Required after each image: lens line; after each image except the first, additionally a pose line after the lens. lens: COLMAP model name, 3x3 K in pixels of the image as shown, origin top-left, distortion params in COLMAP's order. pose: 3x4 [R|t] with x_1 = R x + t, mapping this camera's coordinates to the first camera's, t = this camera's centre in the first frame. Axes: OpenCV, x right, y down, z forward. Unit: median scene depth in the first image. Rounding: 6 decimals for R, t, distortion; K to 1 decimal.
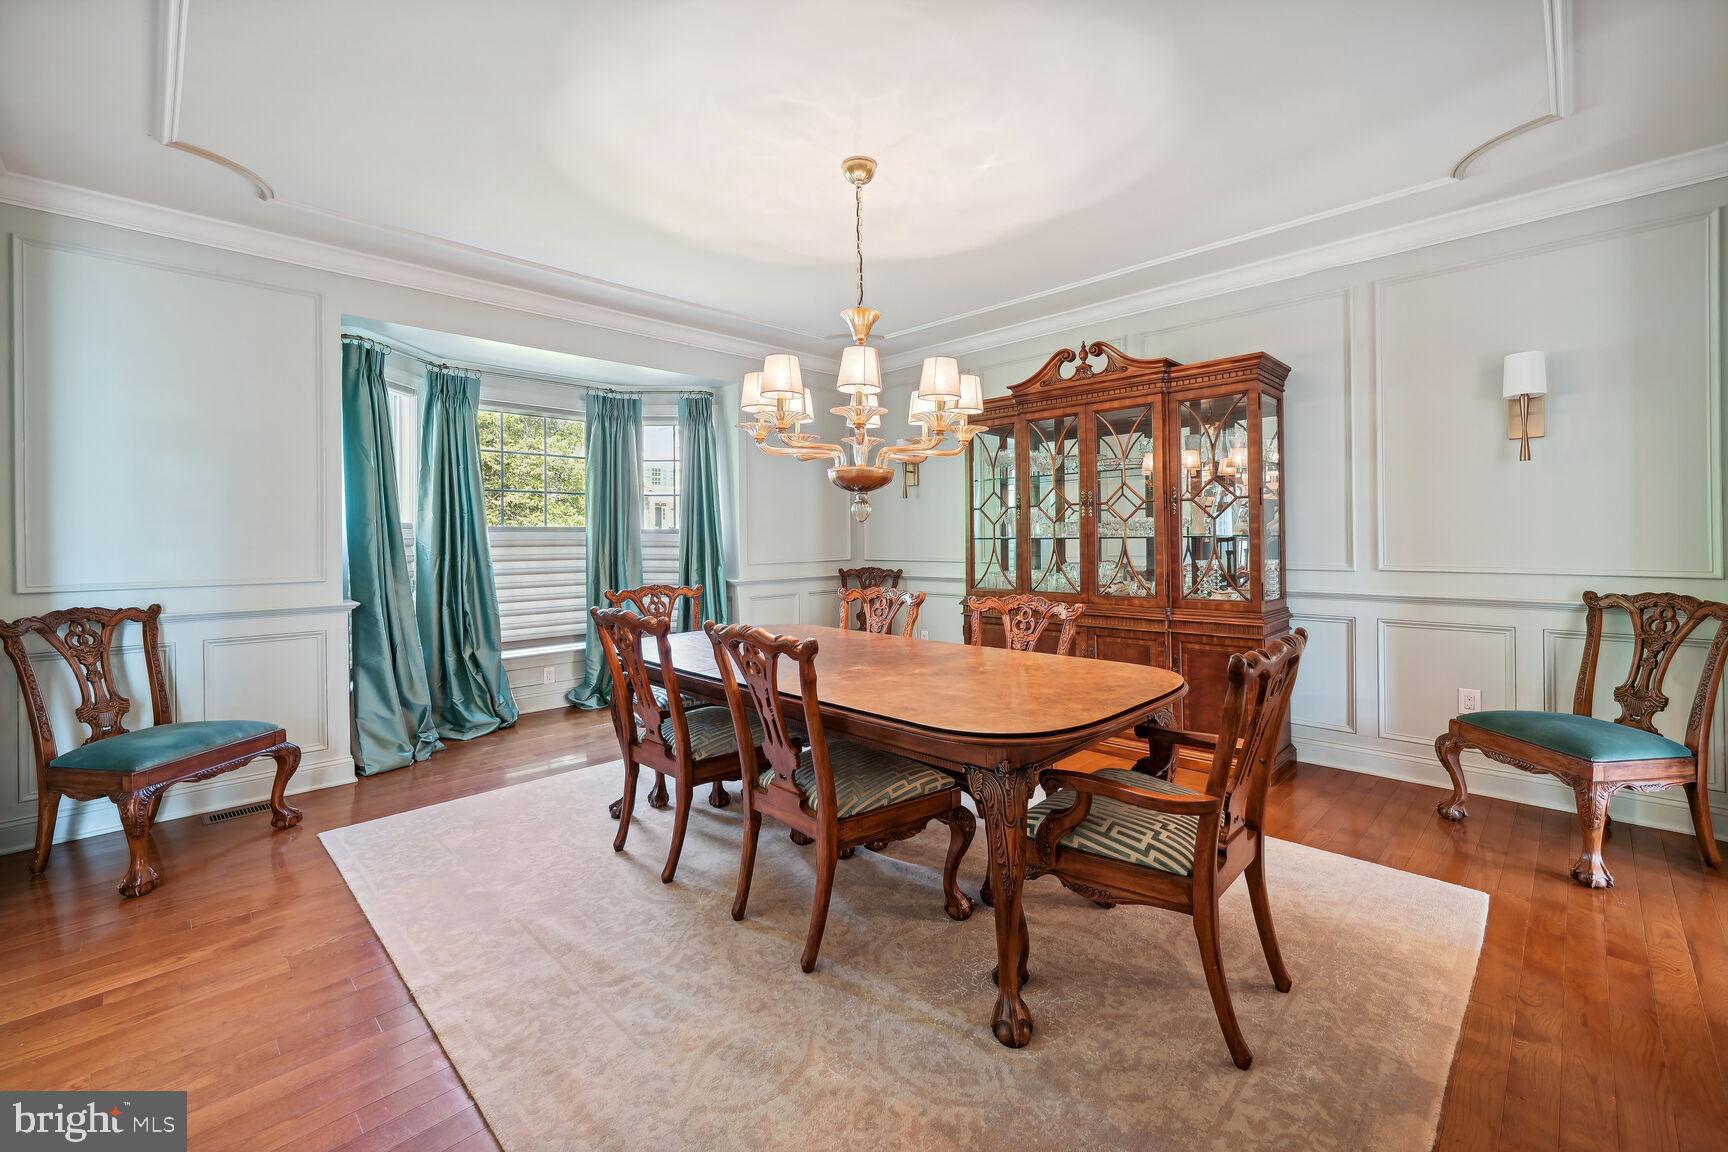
lens RADIAL K [[690.0, 0, 861.8], [0, 690.0, 534.2], [0, 0, 1]] dist [-0.000494, 0.000124]
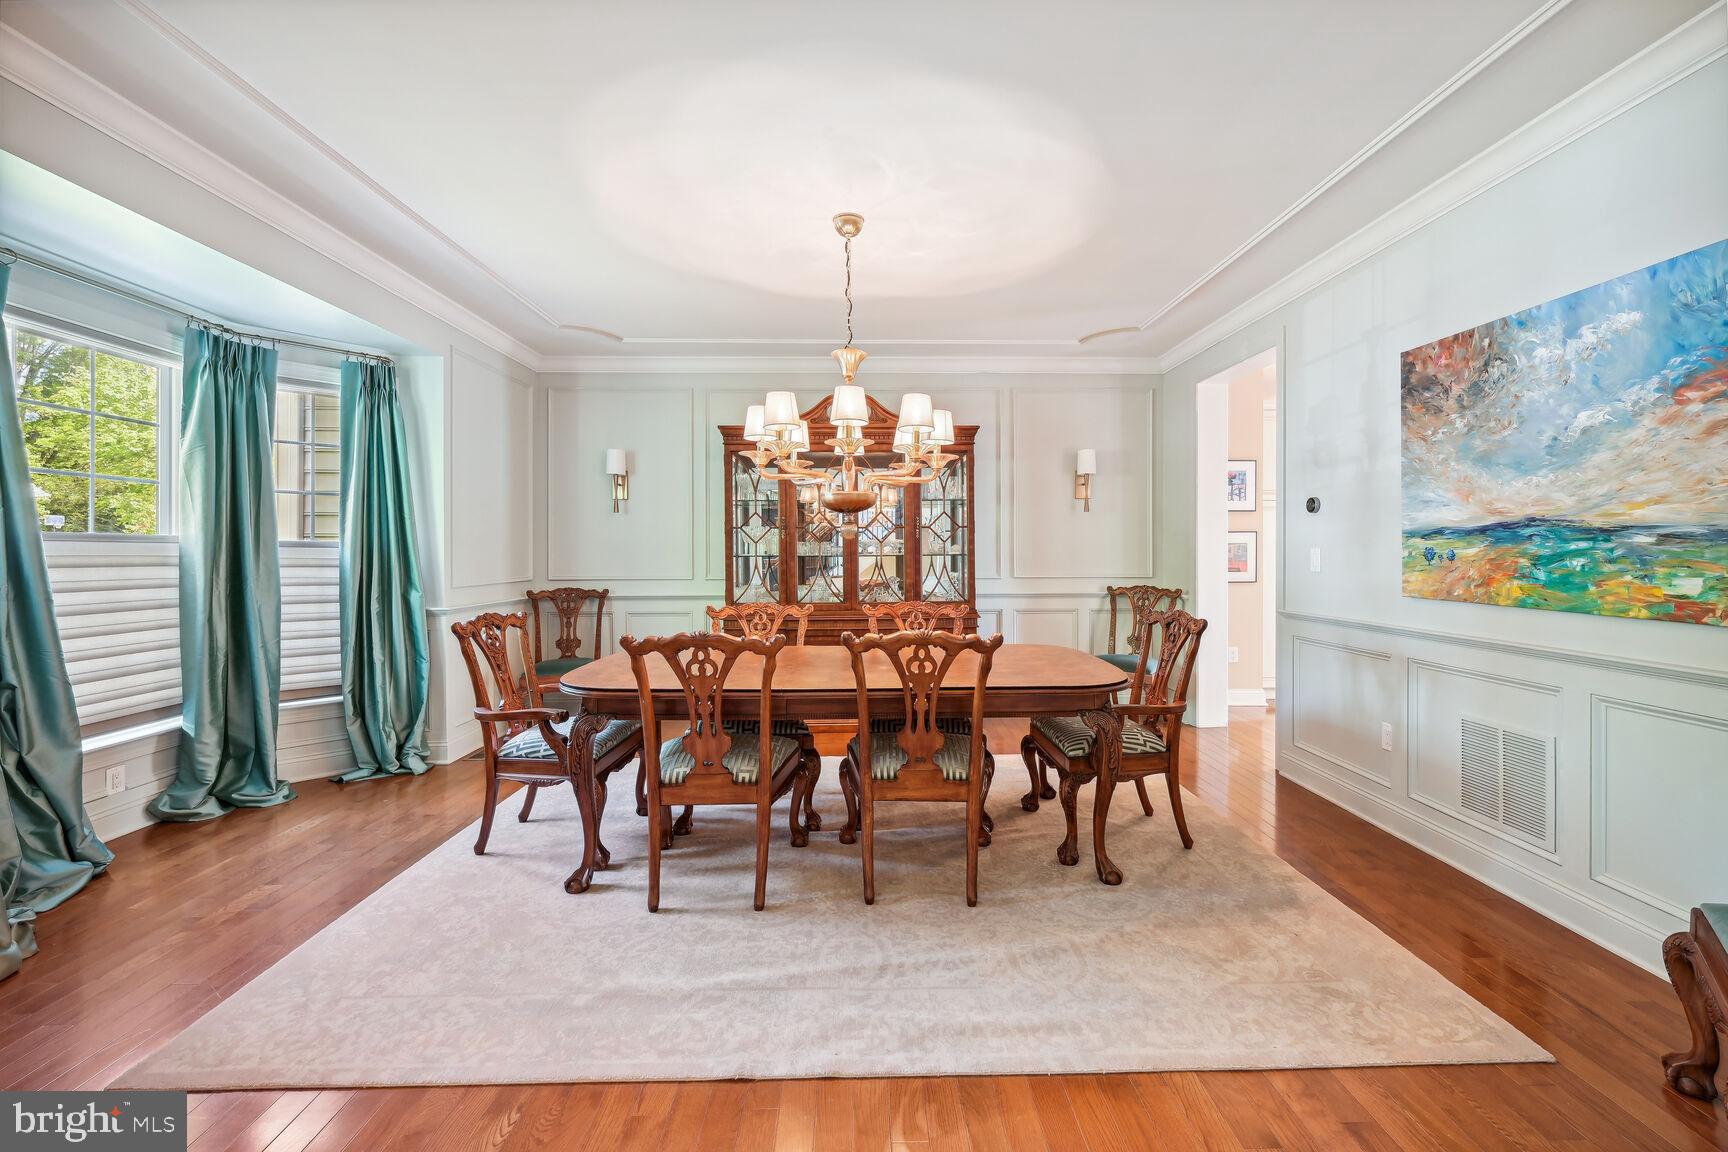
lens RADIAL K [[702.2, 0, 873.0], [0, 702.2, 554.6], [0, 0, 1]] dist [0.000464, 0.000032]
pose [[0.699446, 0.004934, 0.714668, -0.642493], [-0.006792, 0.999977, -0.000256, 0.004253], [-0.714653, -0.004675, 0.699464, 0.146437]]
